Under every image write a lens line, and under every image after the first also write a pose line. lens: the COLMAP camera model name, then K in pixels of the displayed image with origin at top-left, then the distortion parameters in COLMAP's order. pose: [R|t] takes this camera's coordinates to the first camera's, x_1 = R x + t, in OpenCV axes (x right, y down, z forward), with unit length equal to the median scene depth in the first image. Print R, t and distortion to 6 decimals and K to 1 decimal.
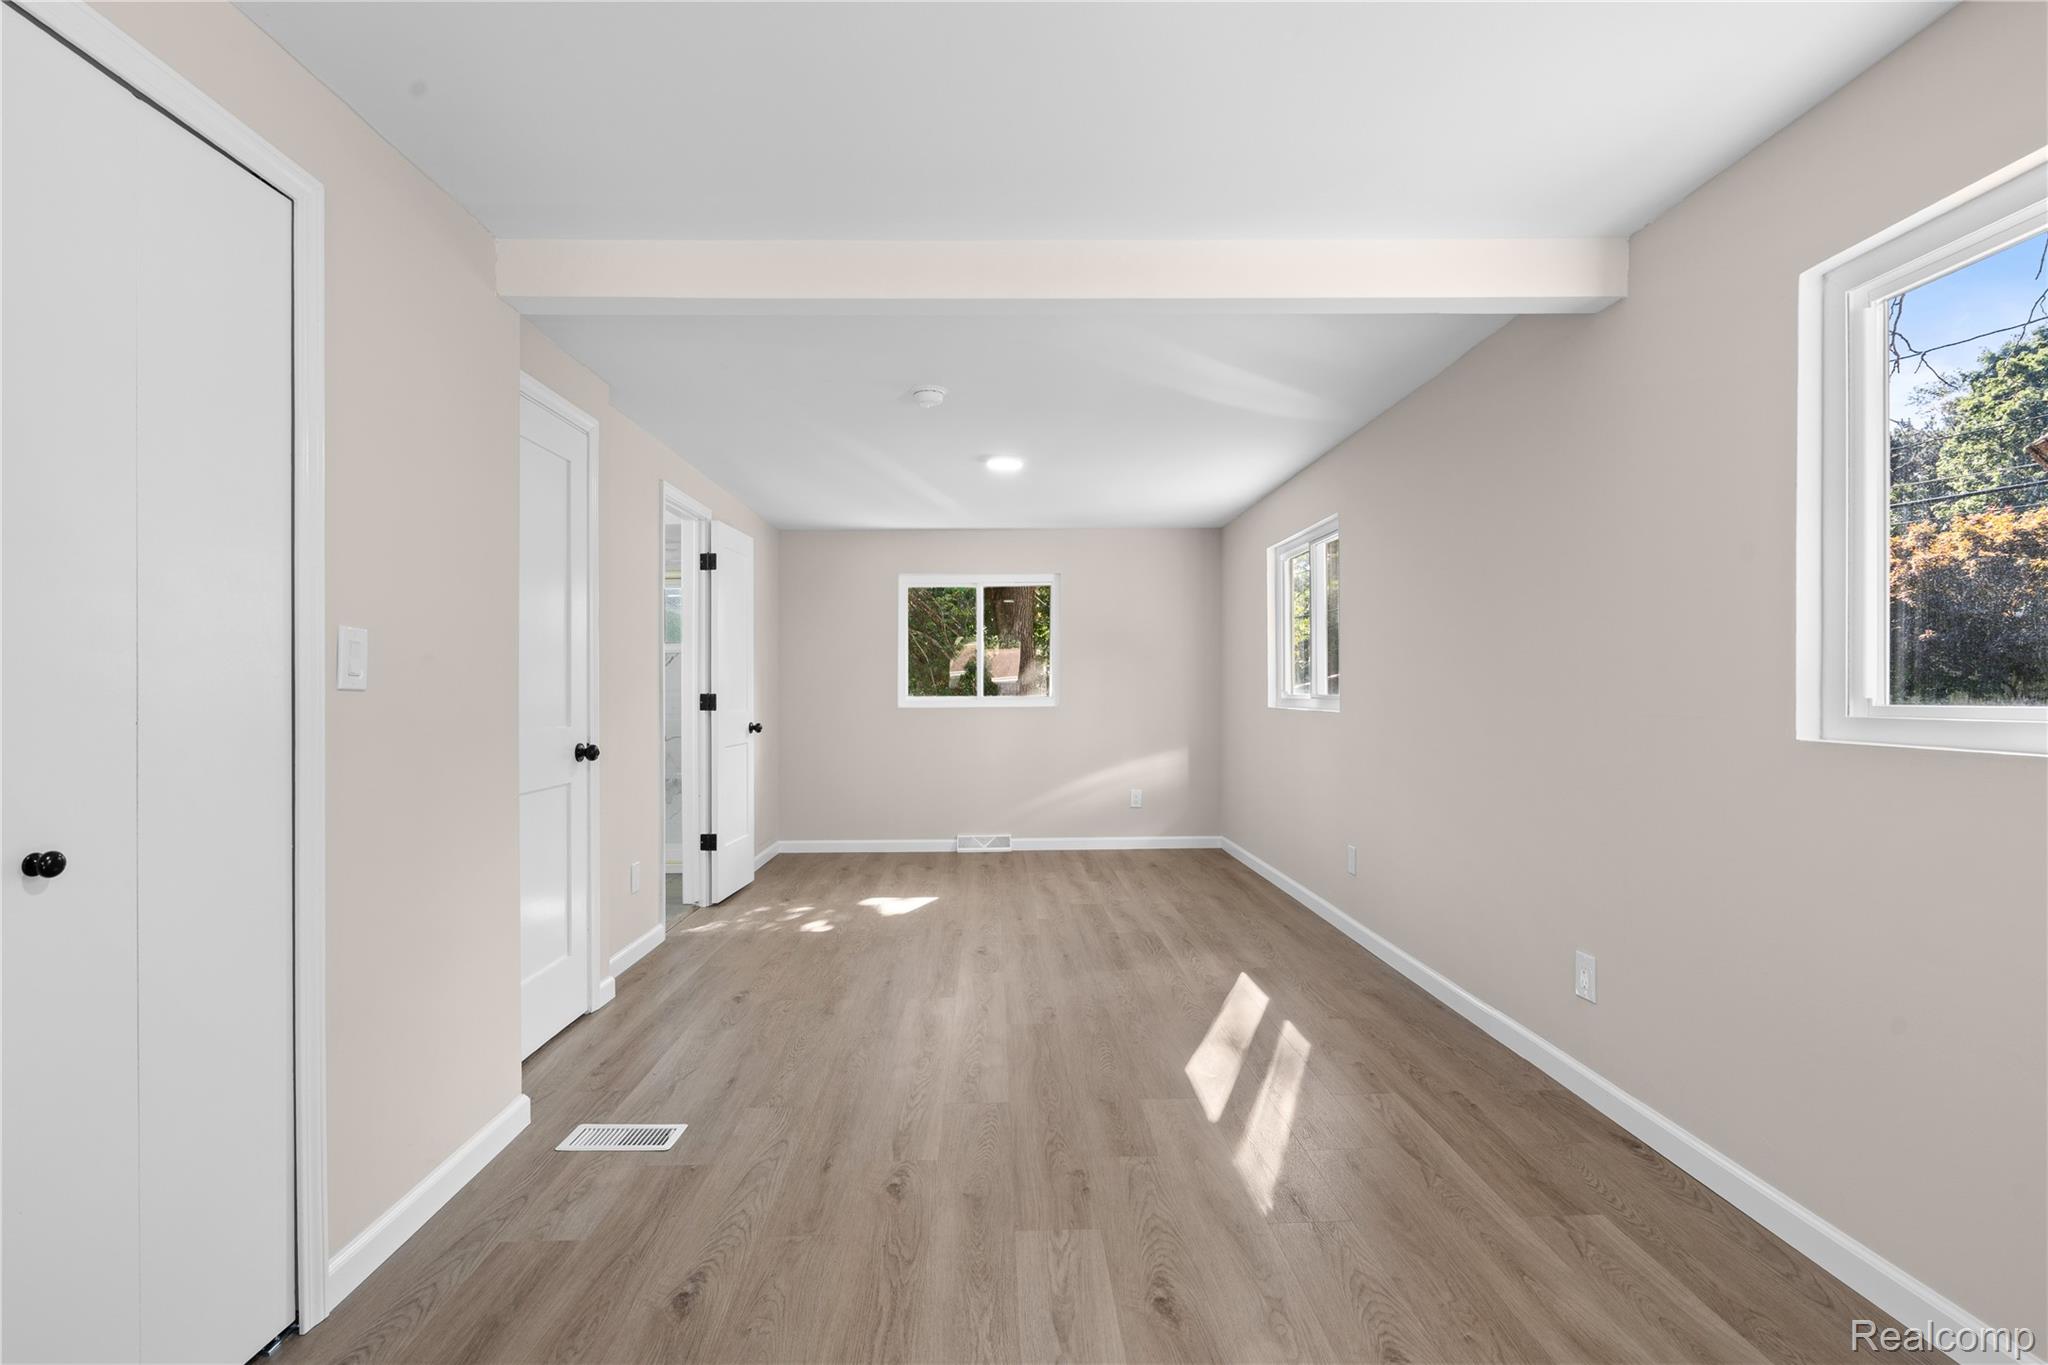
lens RADIAL K [[934.4, 0, 1023.3], [0, 934.4, 687.1], [0, 0, 1]] dist [-0.009862, 0.003521]
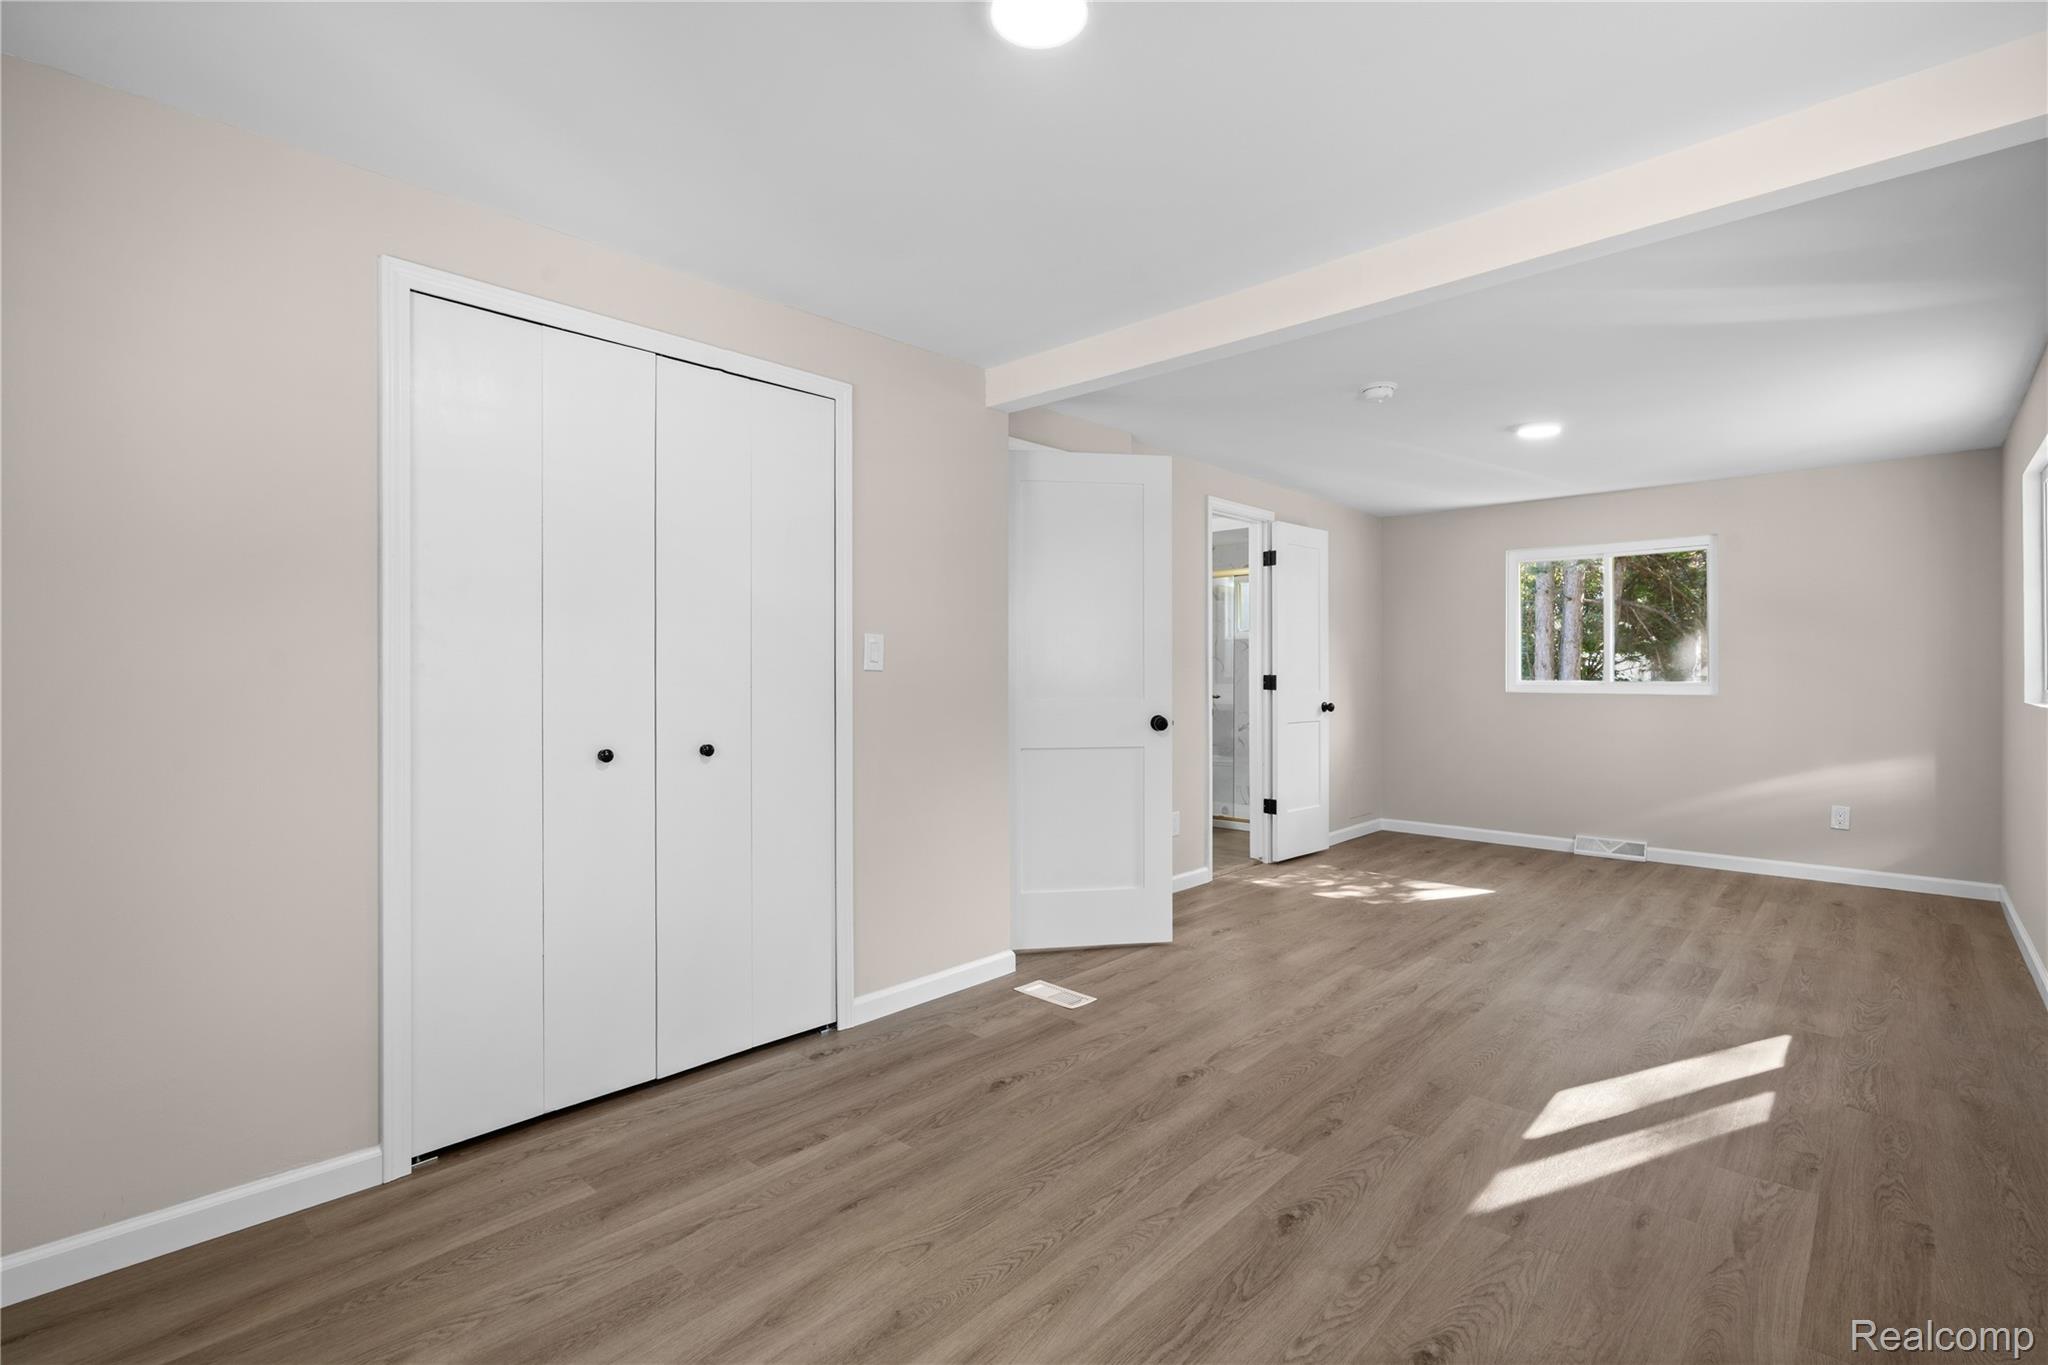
lens RADIAL K [[934.4, 0, 1039.9], [0, 934.4, 671.7], [0, 0, 1]] dist [-0.009862, 0.003521]
pose [[0.719470, 0.007596, -0.694482, 0.343113], [-0.004729, 0.999971, 0.006039, -0.003817], [0.694508, -0.001060, 0.719485, -0.011238]]
